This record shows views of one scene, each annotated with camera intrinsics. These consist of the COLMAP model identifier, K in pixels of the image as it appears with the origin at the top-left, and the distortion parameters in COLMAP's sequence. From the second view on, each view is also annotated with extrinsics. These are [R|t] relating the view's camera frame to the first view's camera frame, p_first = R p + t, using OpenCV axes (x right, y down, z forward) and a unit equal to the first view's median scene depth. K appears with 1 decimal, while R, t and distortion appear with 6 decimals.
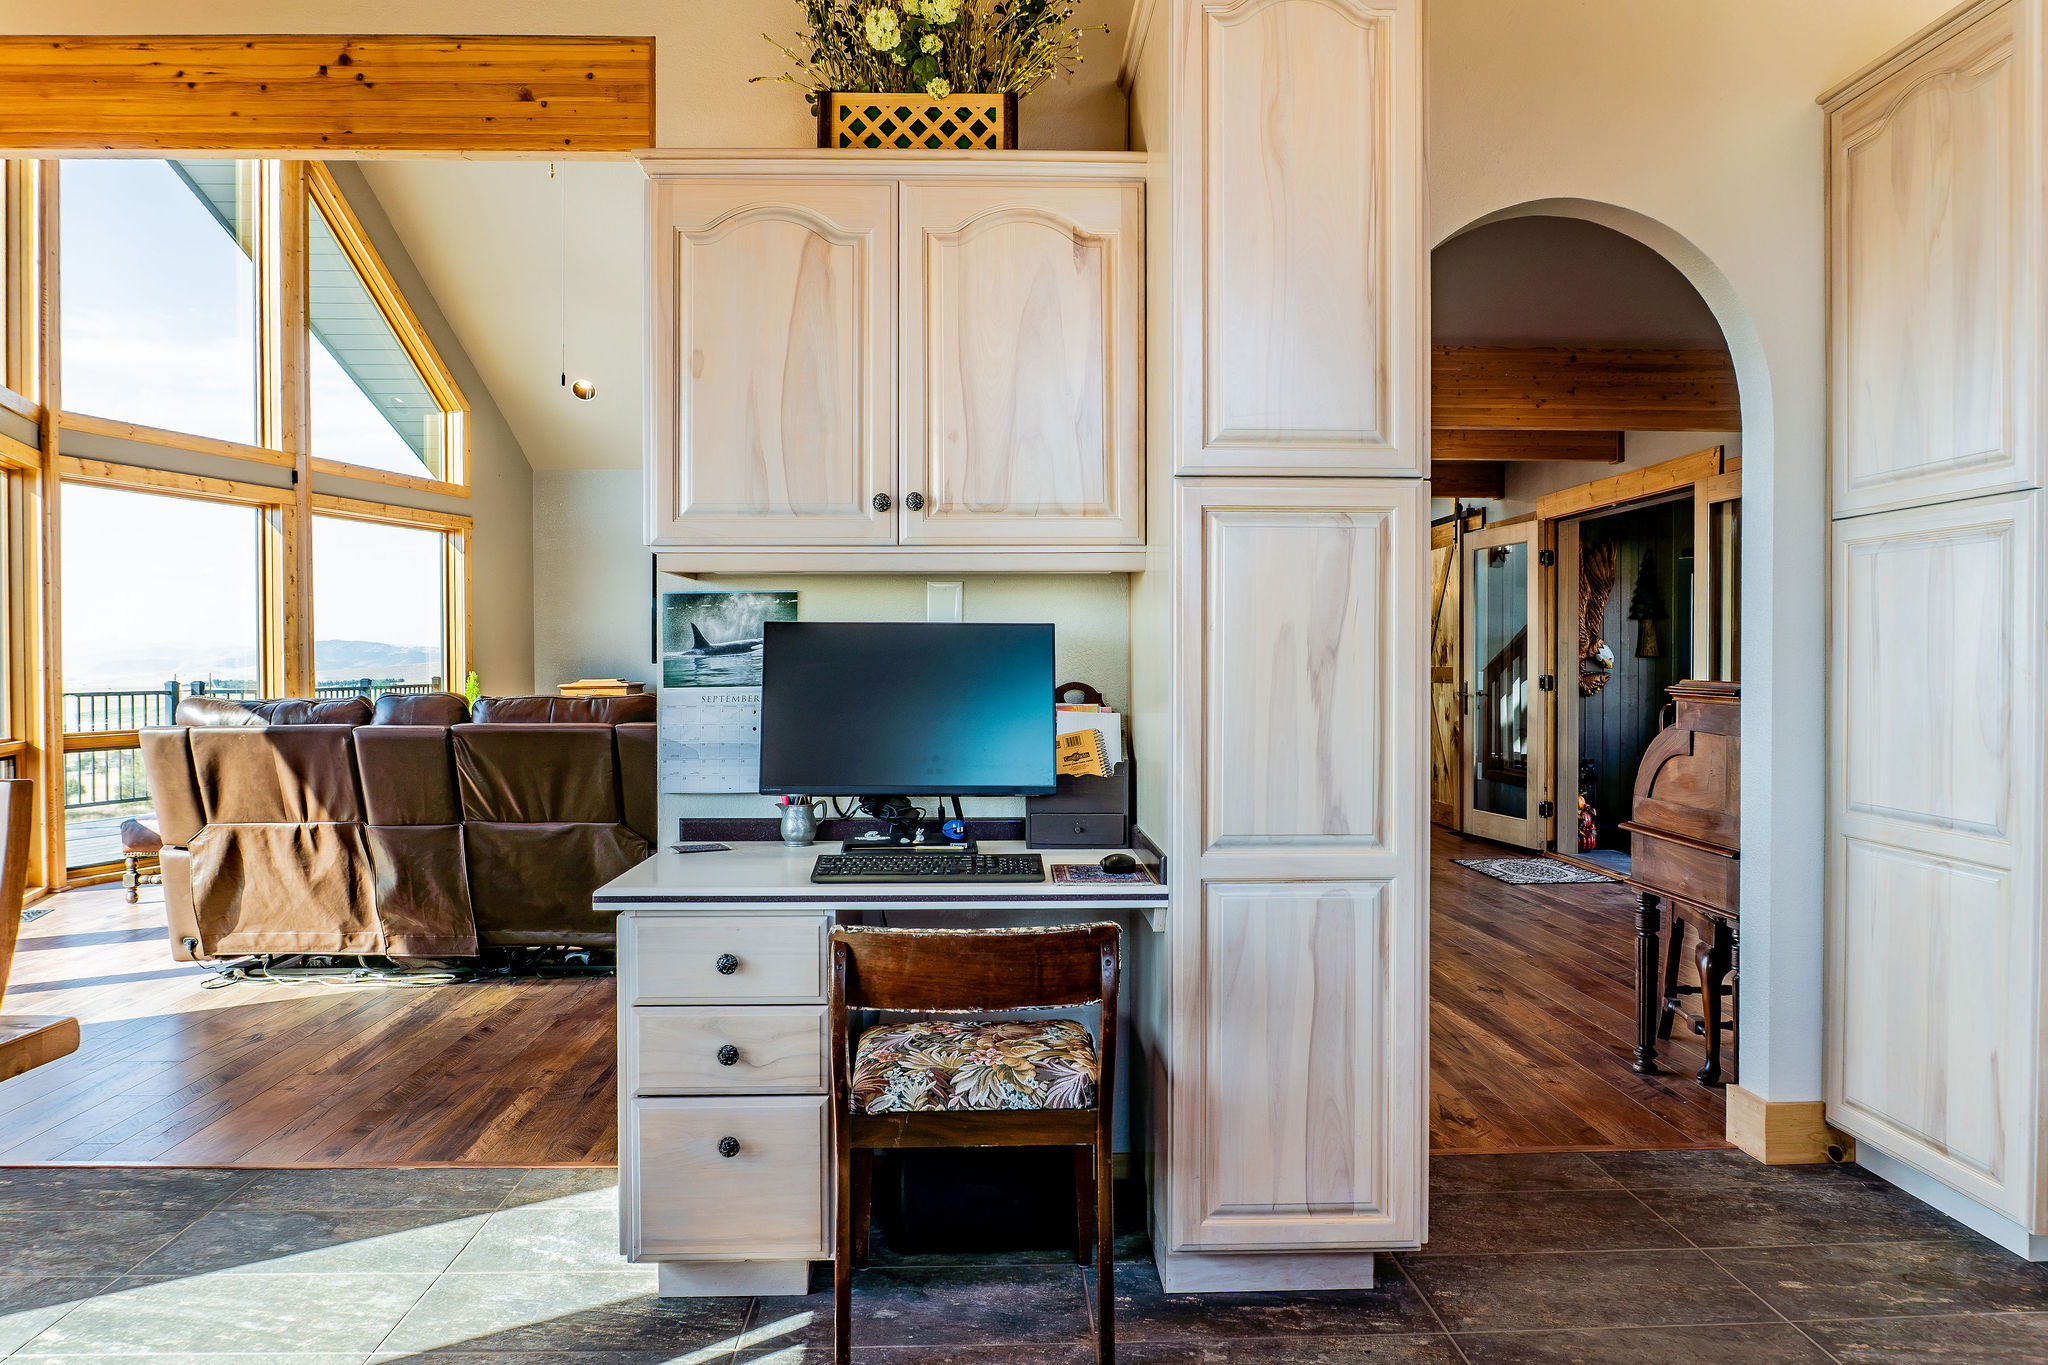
lens RADIAL K [[1381.7, 0, 1032.8], [0, 1381.7, 664.0], [0, 0, 1]] dist [-0.023455, 0.001706]
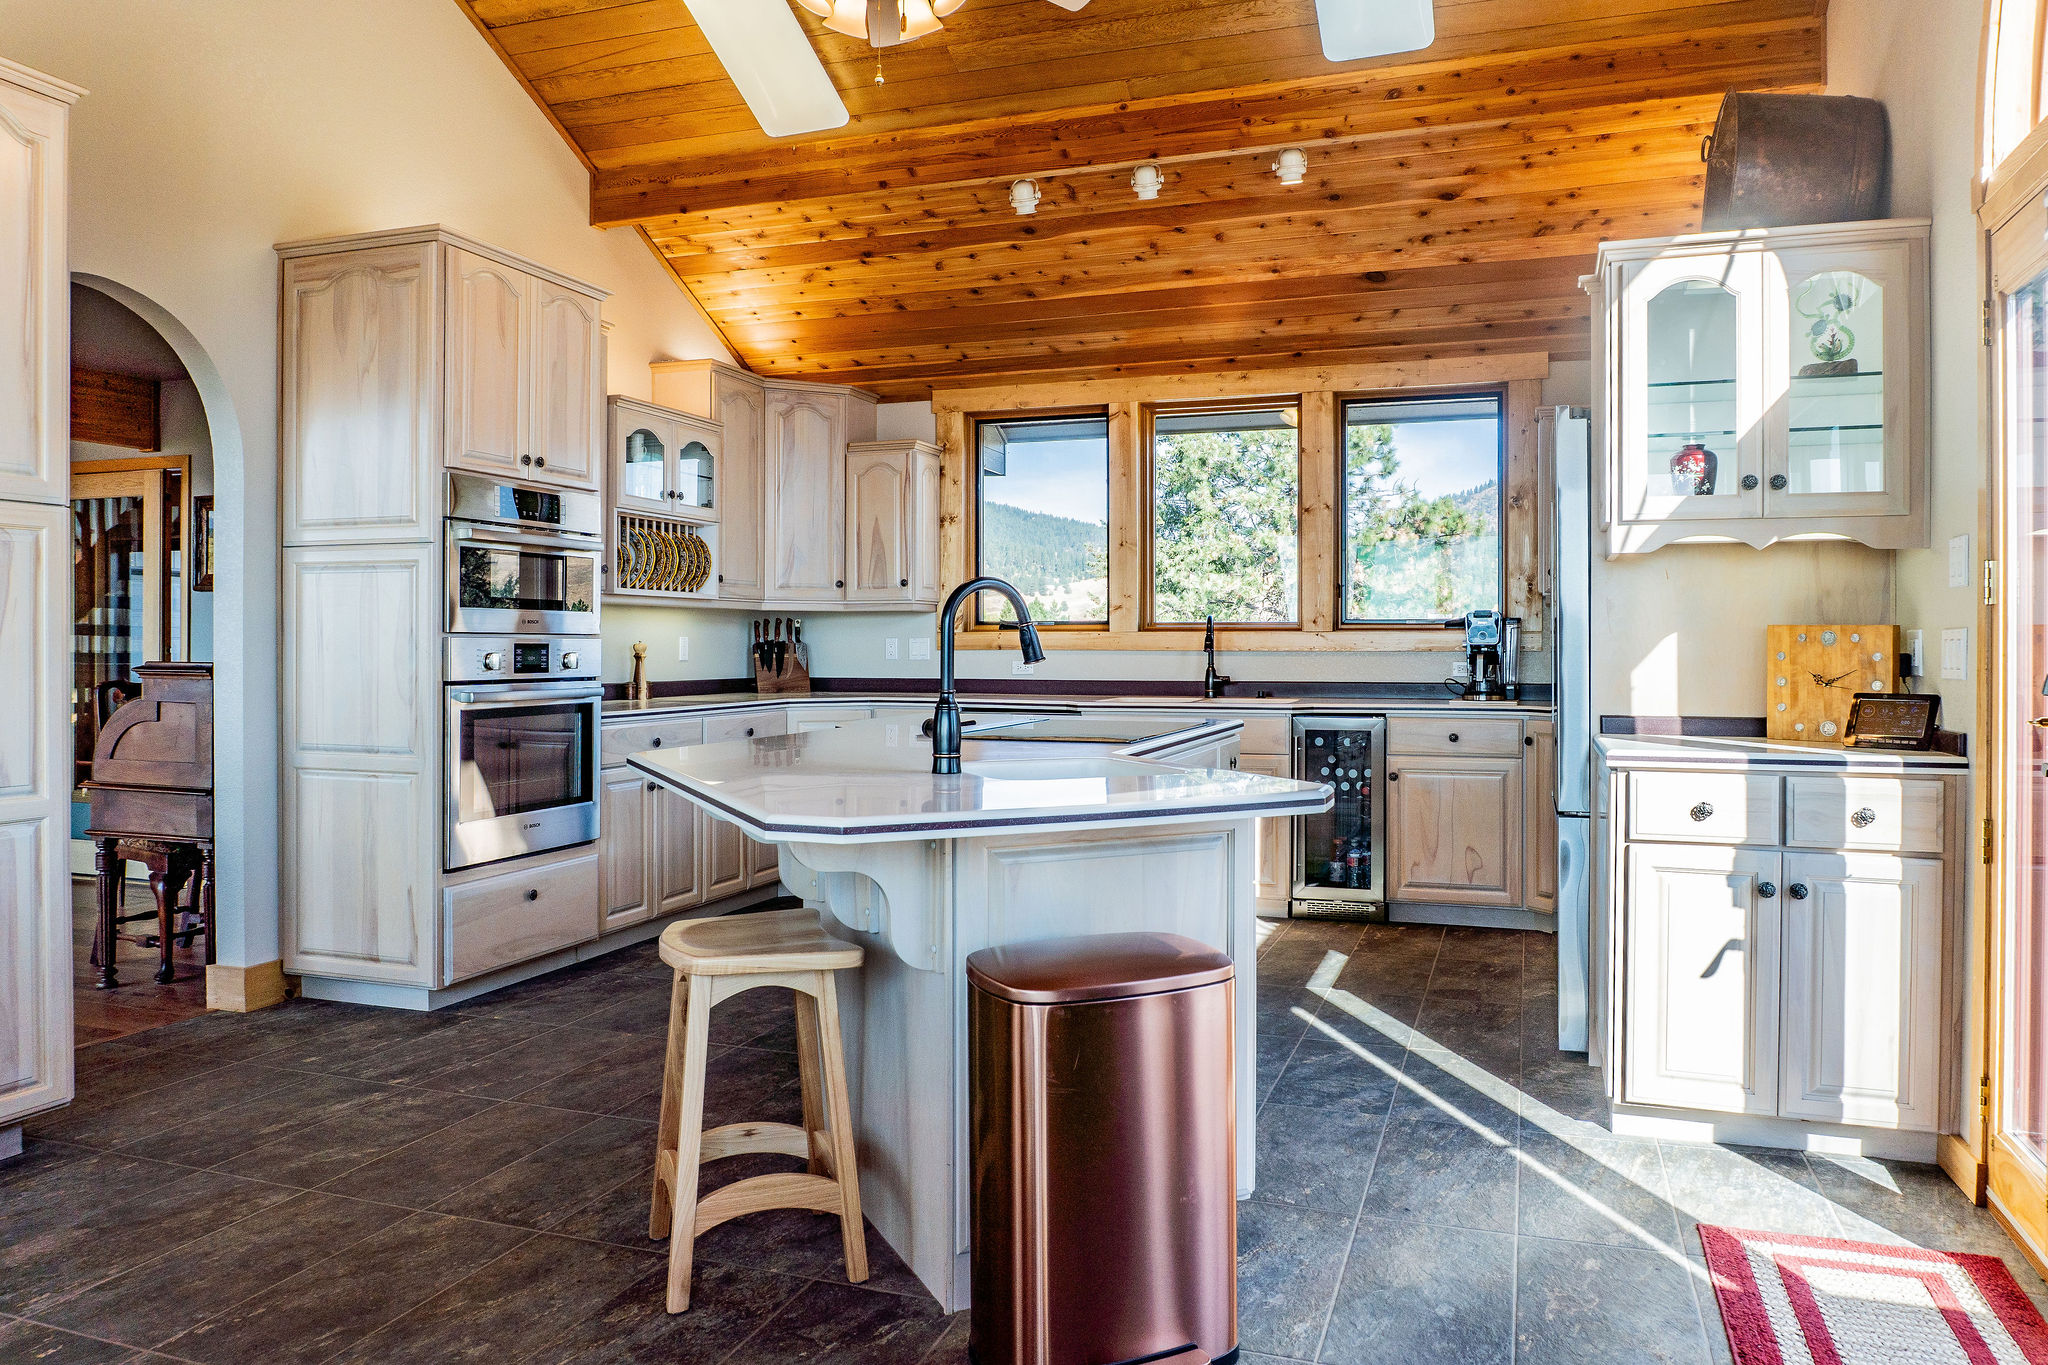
lens RADIAL K [[1381.7, 0, 1061.9], [0, 1381.7, 658.7], [0, 0, 1]] dist [-0.023455, 0.001706]
pose [[0.355037, -0.010900, 0.934789, -0.522470], [0.003643, 0.999941, 0.010275, -0.001166], [-0.934845, -0.000242, 0.355056, -0.293444]]
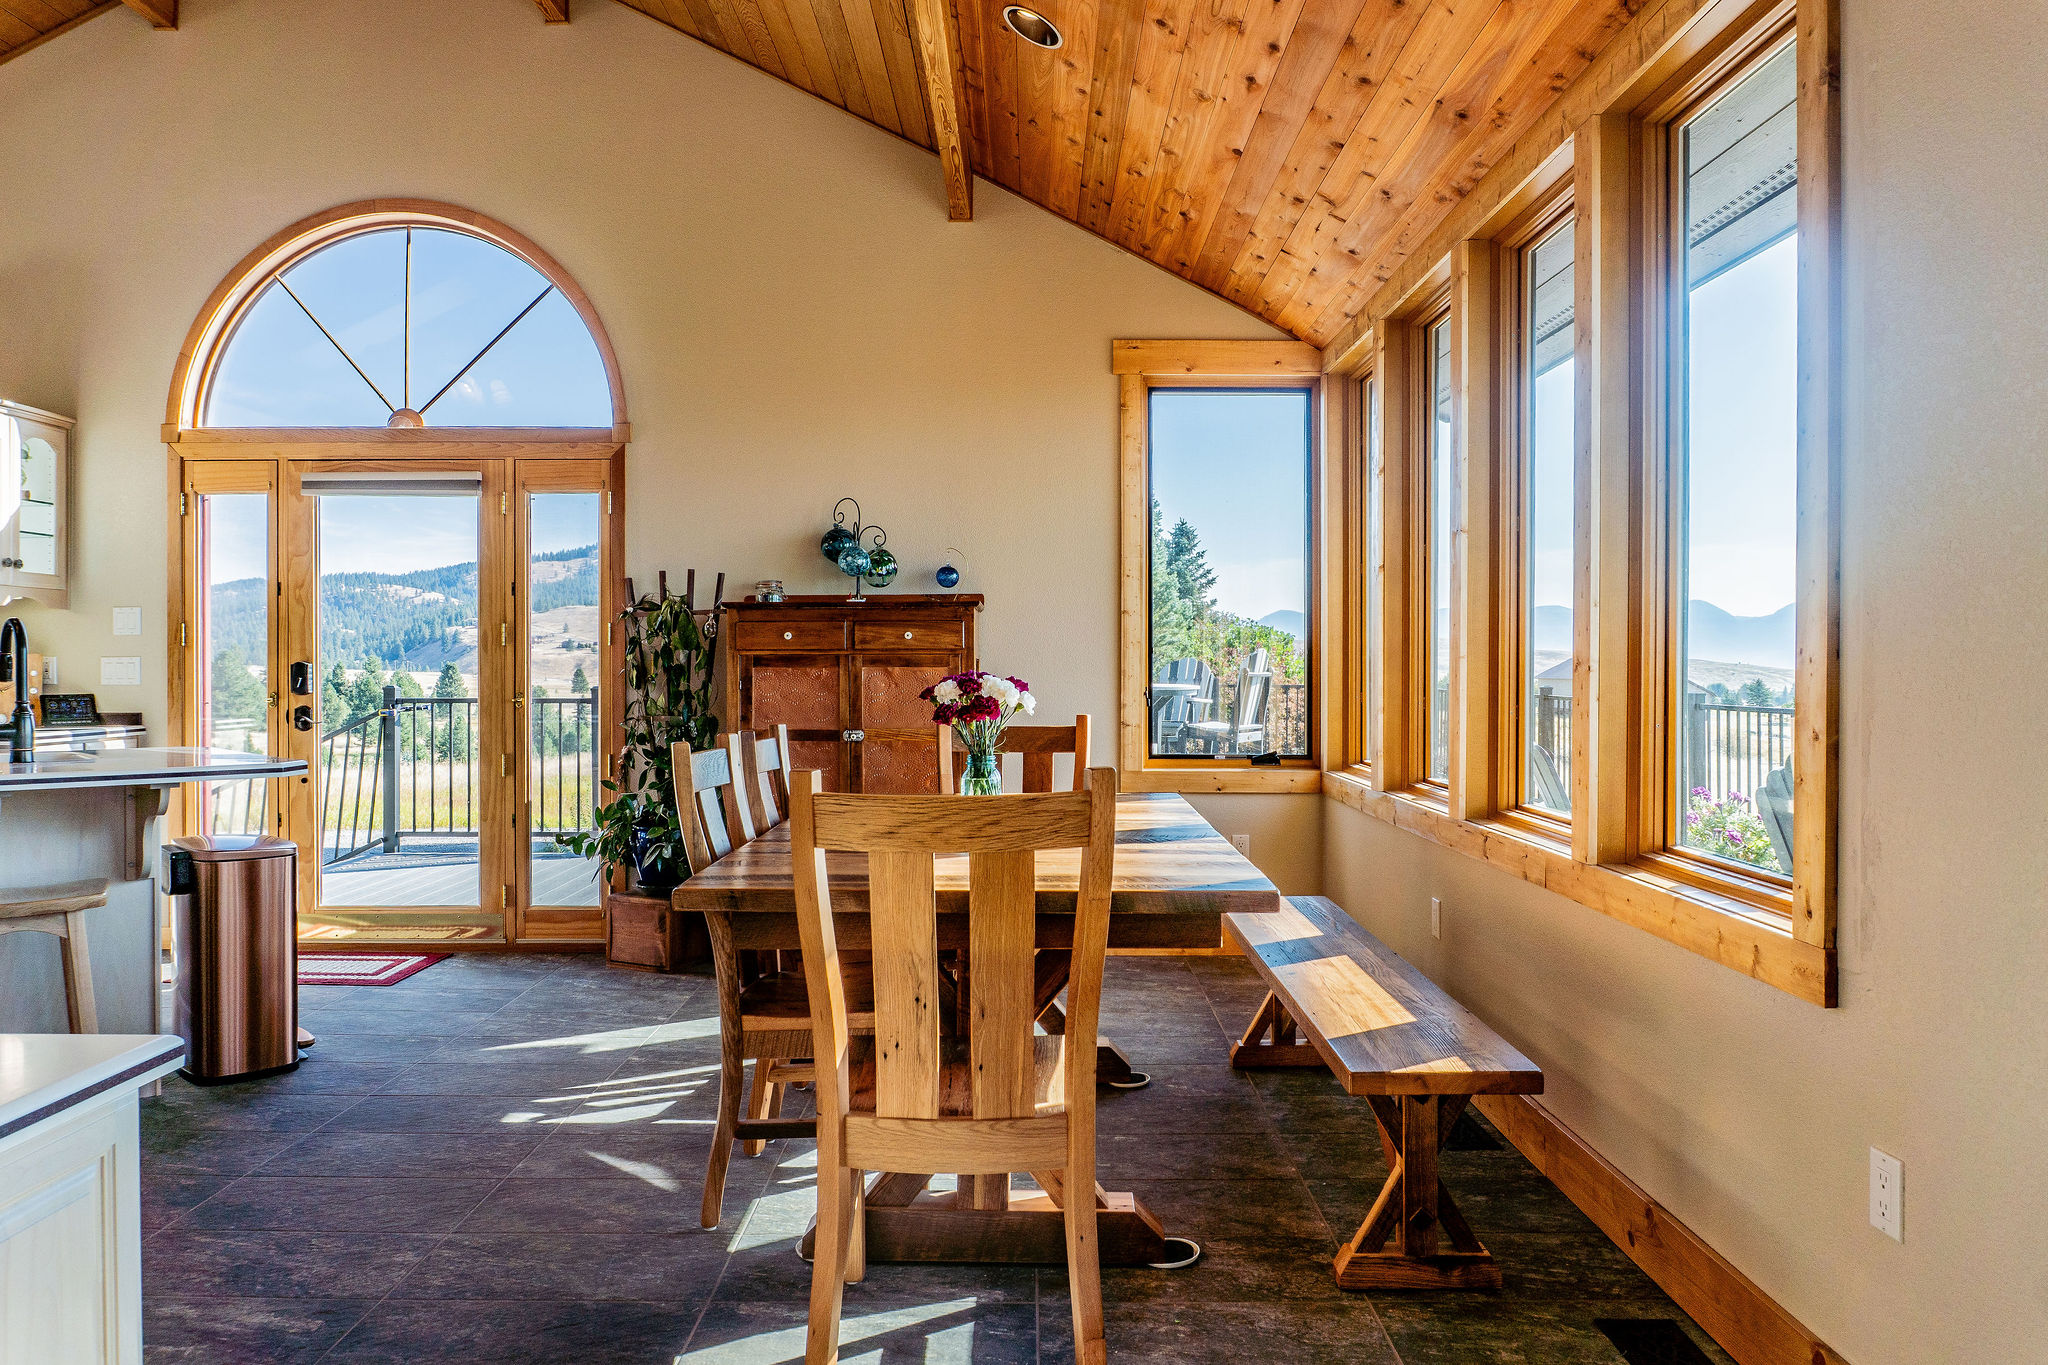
lens RADIAL K [[1381.7, 0, 1049.7], [0, 1381.7, 667.2], [0, 0, 1]] dist [-0.023455, 0.001706]
pose [[-0.999409, -0.000120, 0.034370, -0.685505], [0.000124, 0.999975, 0.007089, -0.011271], [-0.034370, 0.007089, -0.999384, 1.508038]]
